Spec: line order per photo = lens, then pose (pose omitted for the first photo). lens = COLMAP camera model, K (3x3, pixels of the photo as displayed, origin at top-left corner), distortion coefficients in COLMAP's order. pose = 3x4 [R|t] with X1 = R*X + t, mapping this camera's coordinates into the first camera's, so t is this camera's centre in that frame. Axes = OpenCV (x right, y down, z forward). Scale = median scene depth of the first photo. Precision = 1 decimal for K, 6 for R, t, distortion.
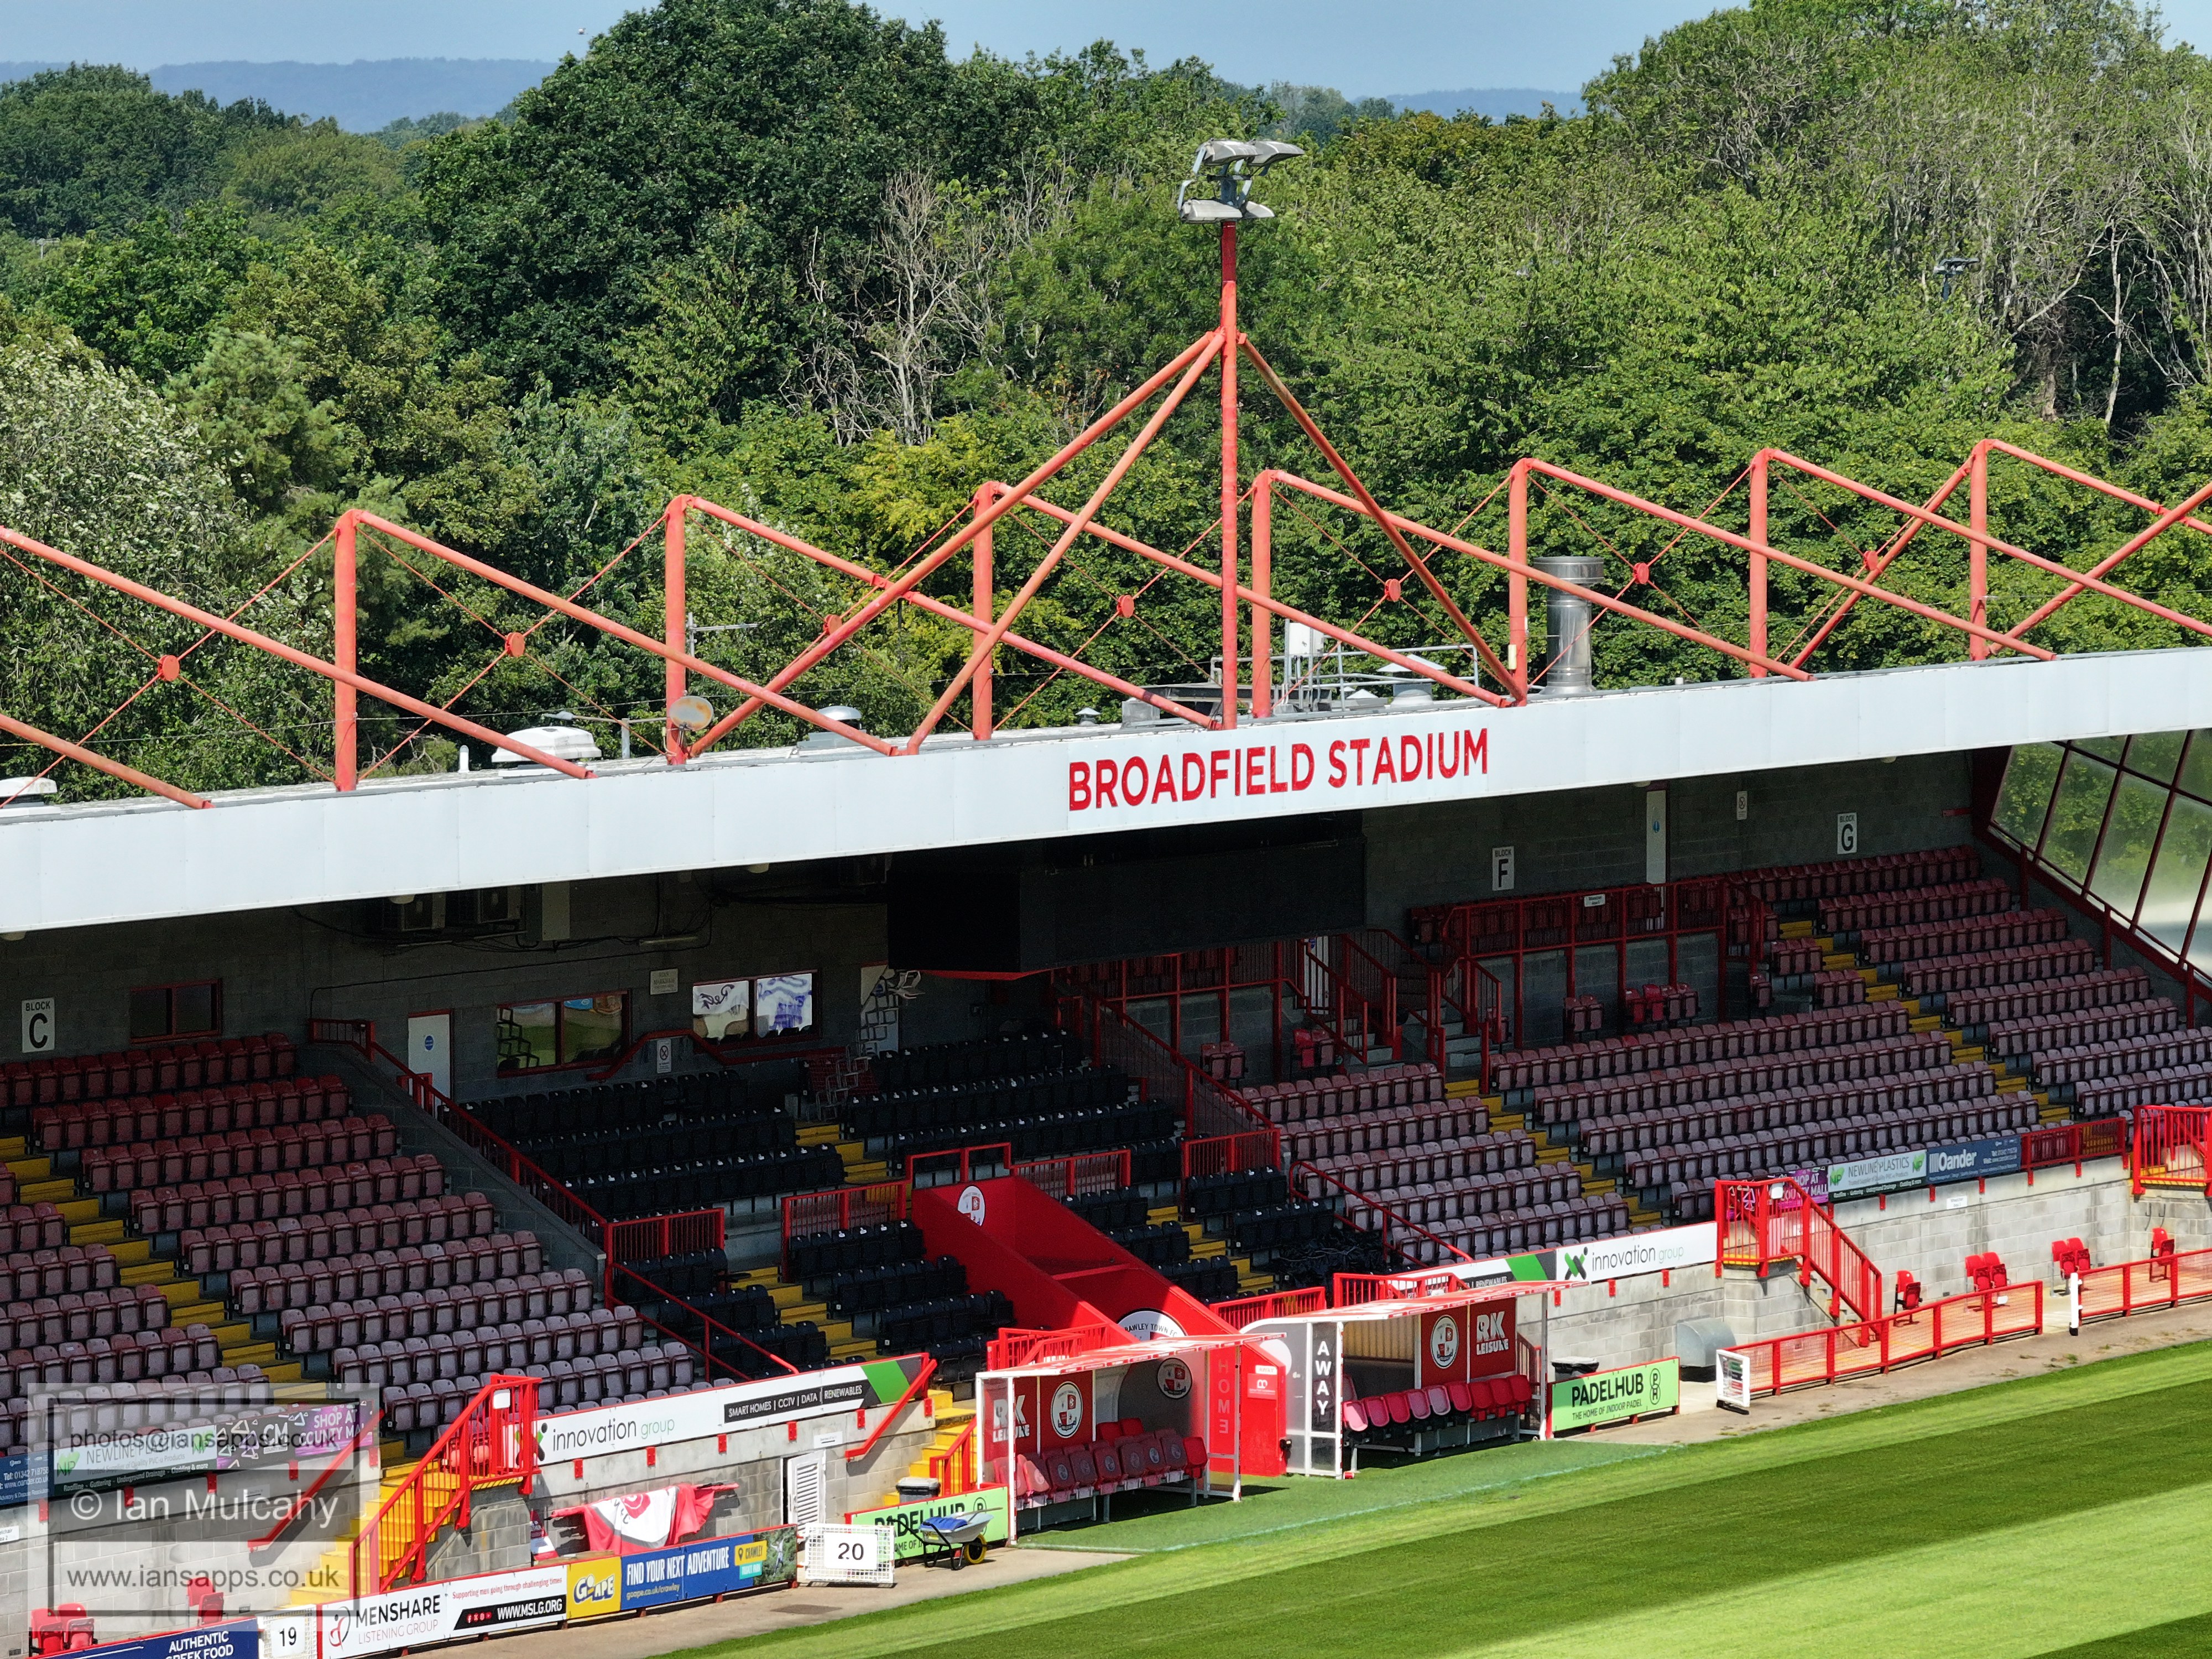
lens RADIAL K [[10803.8, 0, 1104.4], [0, 10803.8, 837.2], [0, 0, 1]] dist [-0.134923, 0.000000]
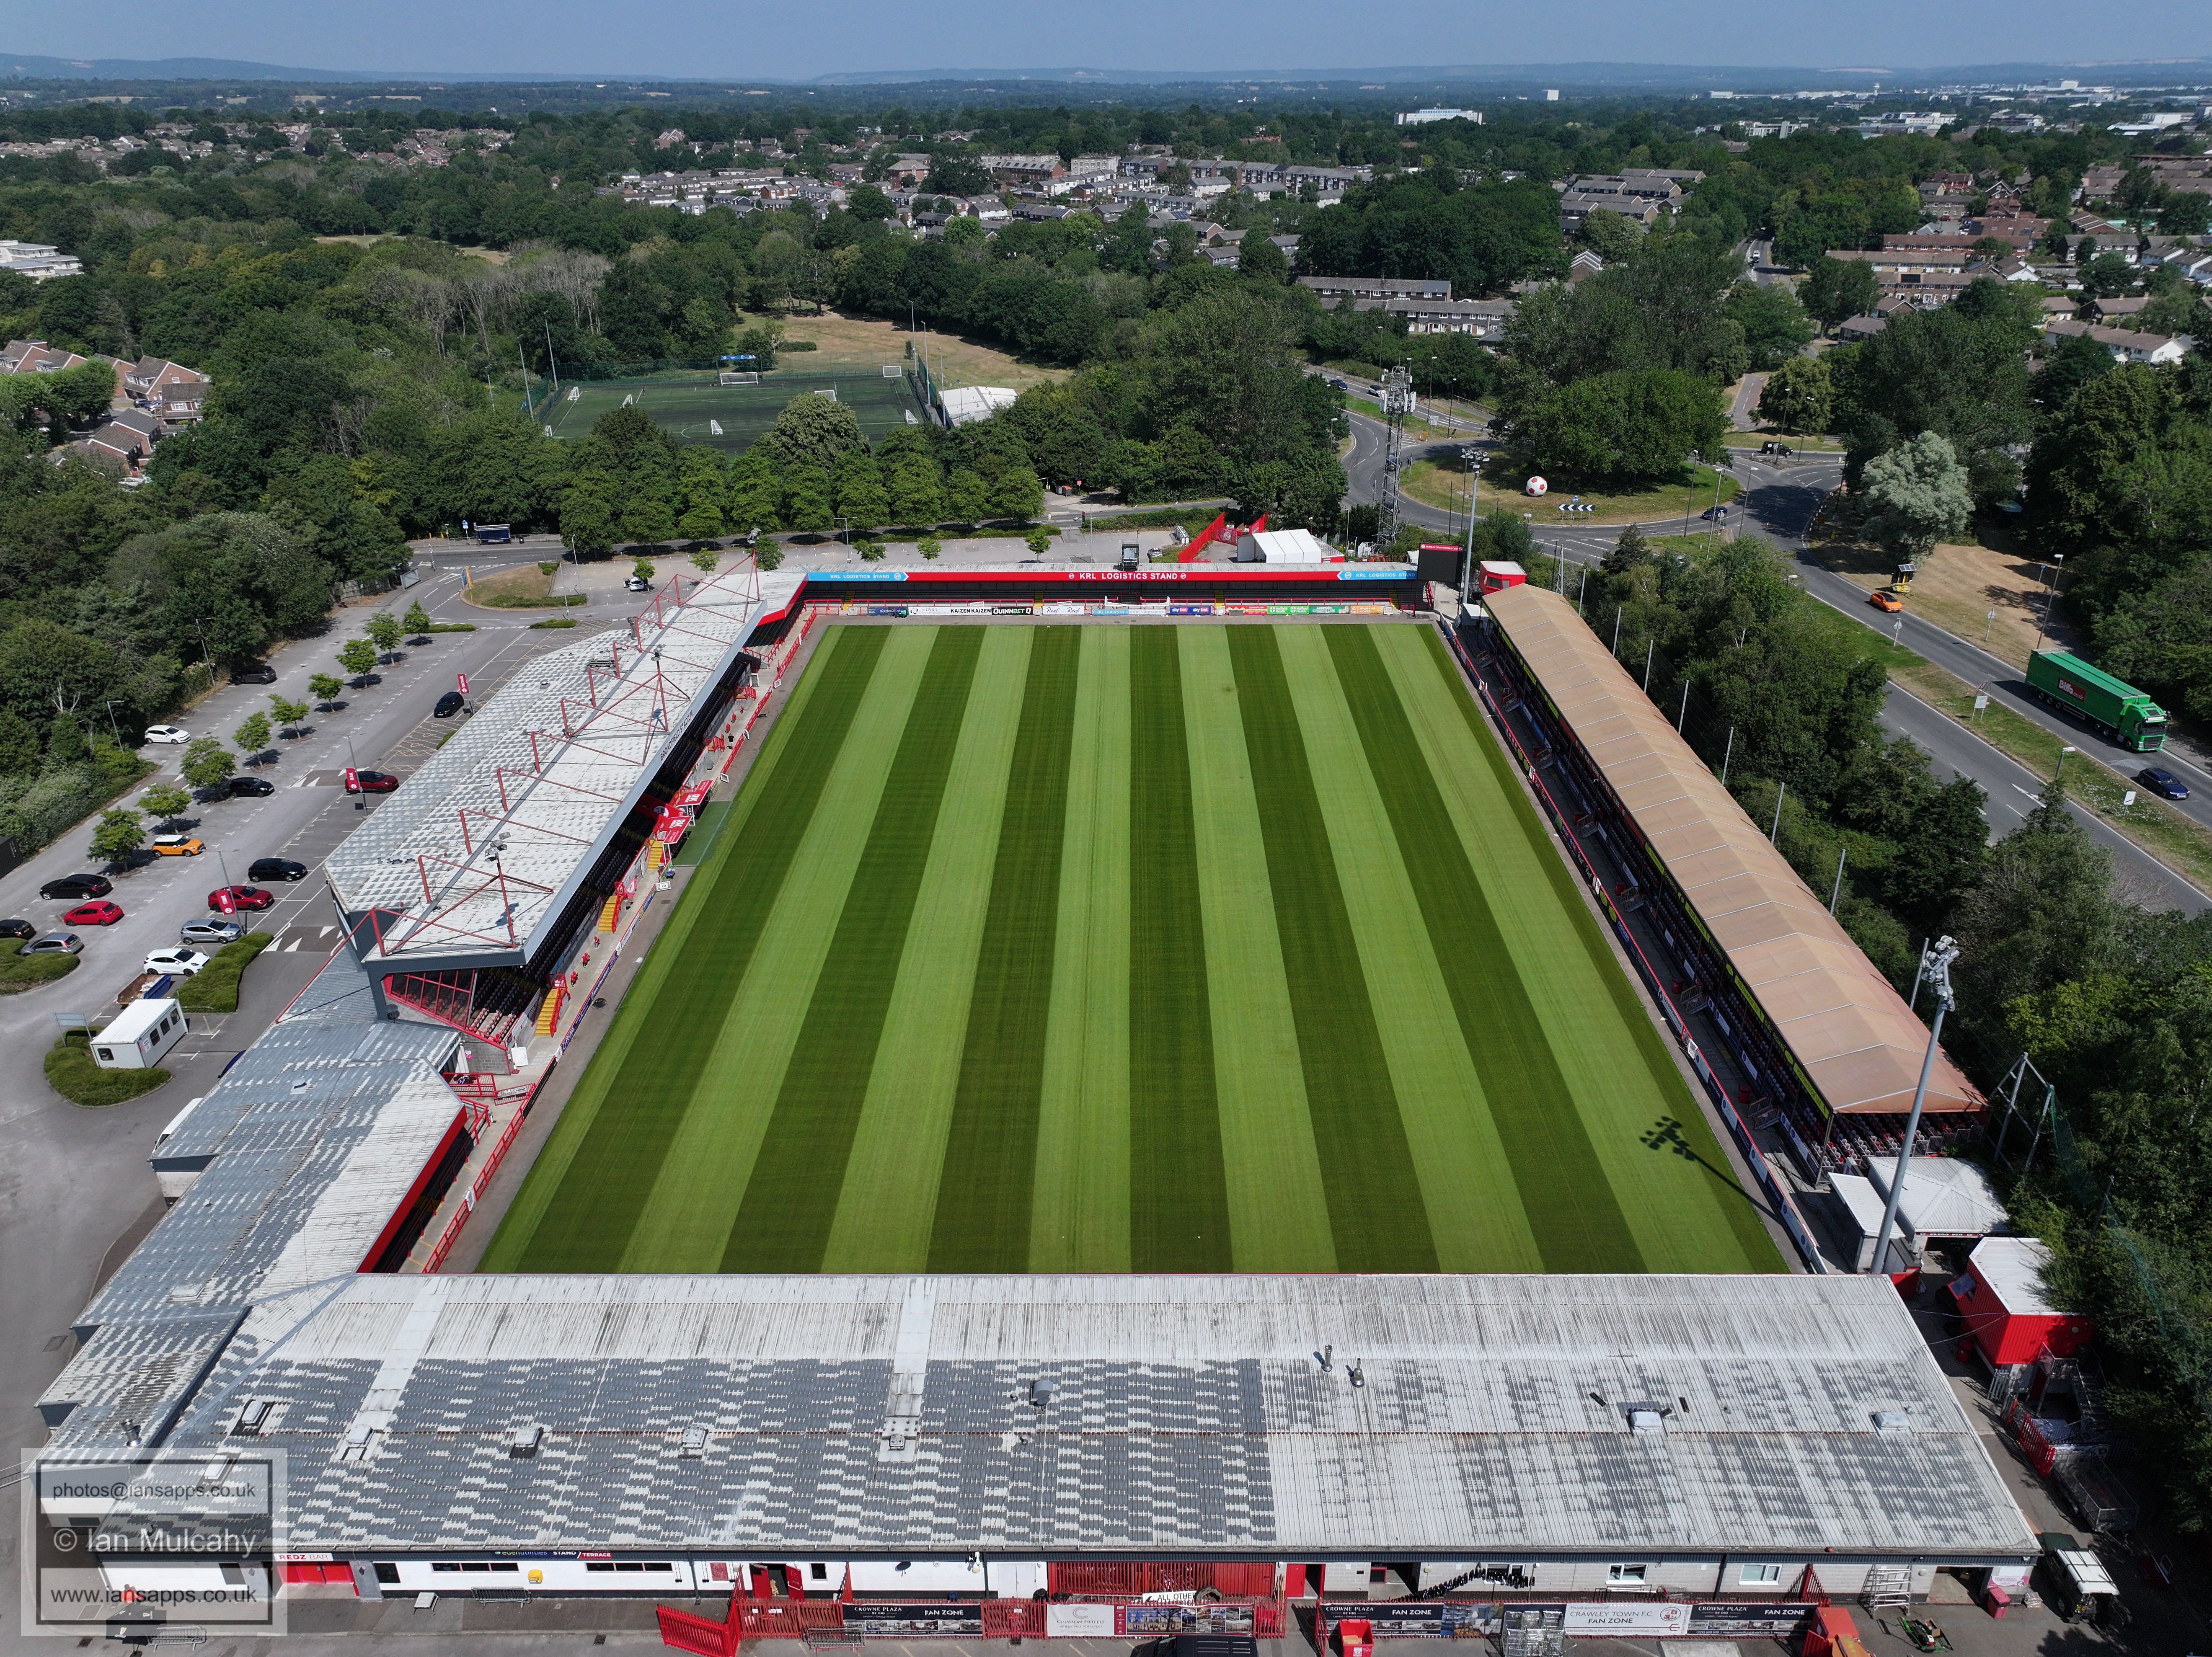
lens RADIAL K [[1569.1, 0, 1116.6], [0, 1569.1, 819.2], [0, 0, 1]] dist [-0.004153, 0.019835]
pose [[0.848235, -0.228386, 0.477847, -0.227086], [0.034120, 0.923935, 0.381025, -0.316673], [-0.528520, -0.306894, 0.791506, 0.067153]]
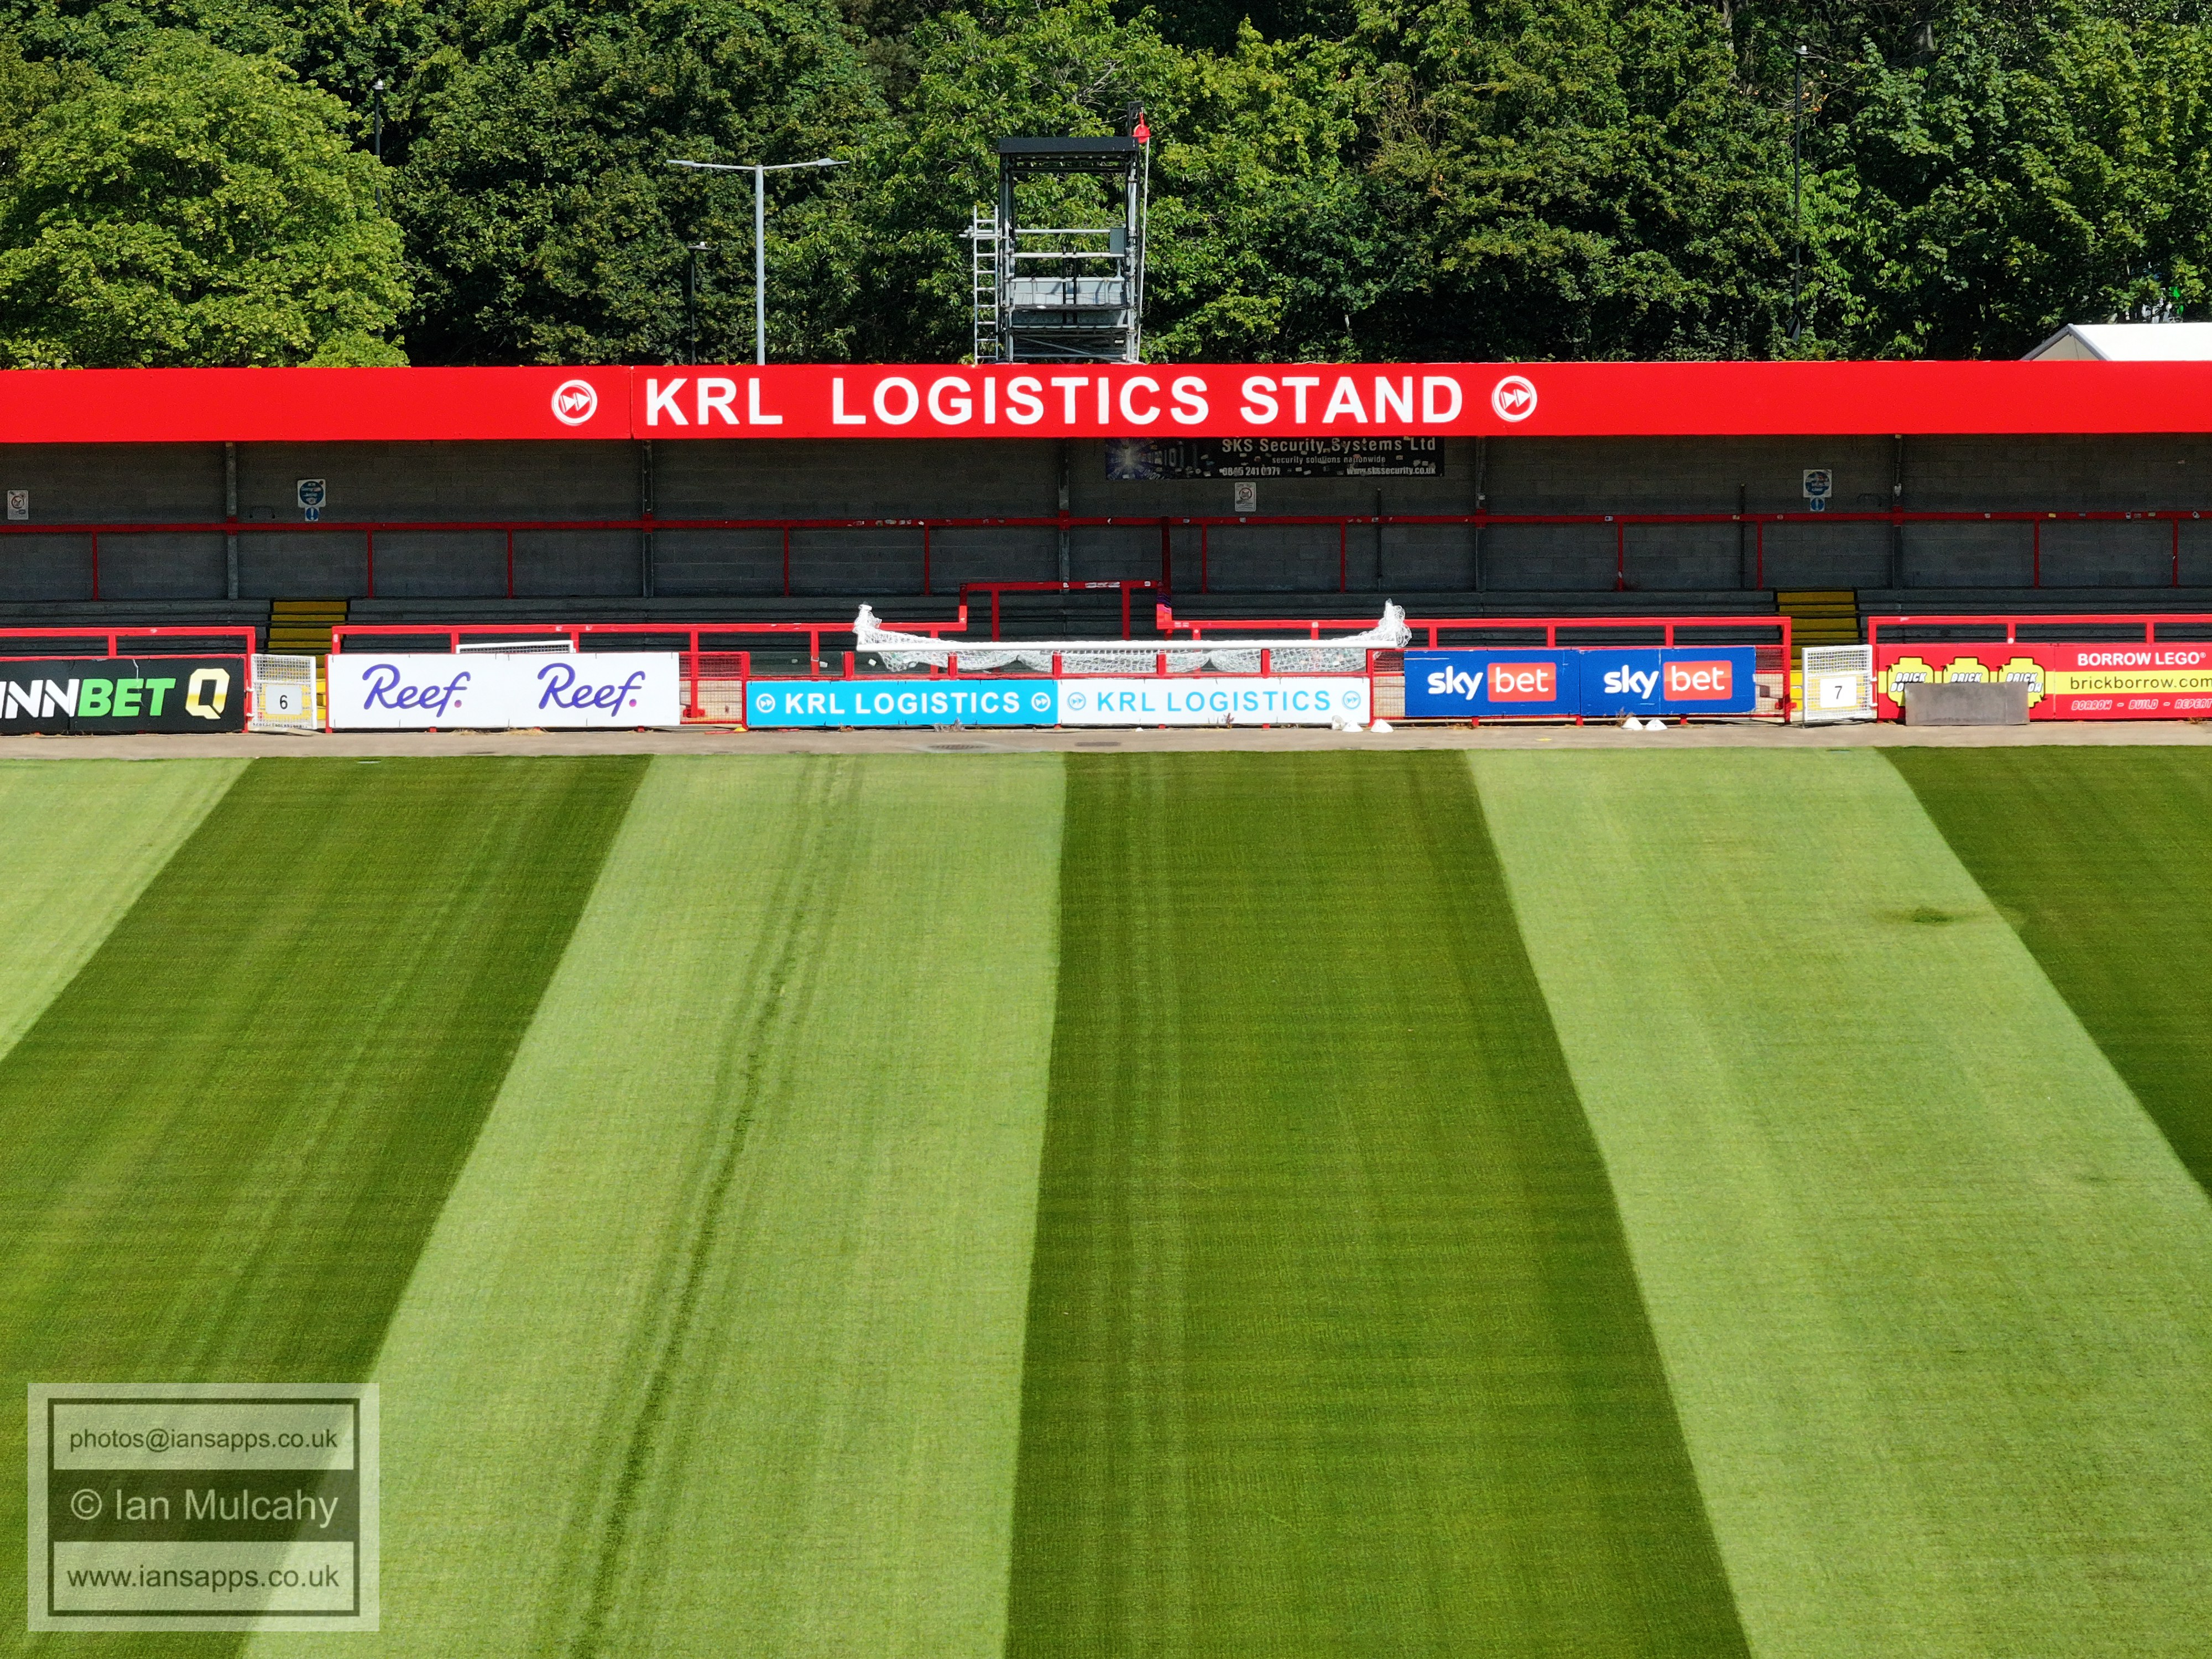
lens RADIAL K [[10803.8, 0, 1107.4], [0, 10803.8, 829.9], [0, 0, 1]] dist [-0.134923, 0.000000]
pose [[0.845867, -0.058899, 0.530132, -0.106435], [0.036920, 0.997966, 0.051968, -0.002190], [-0.532114, -0.024386, 0.846321, 0.259695]]
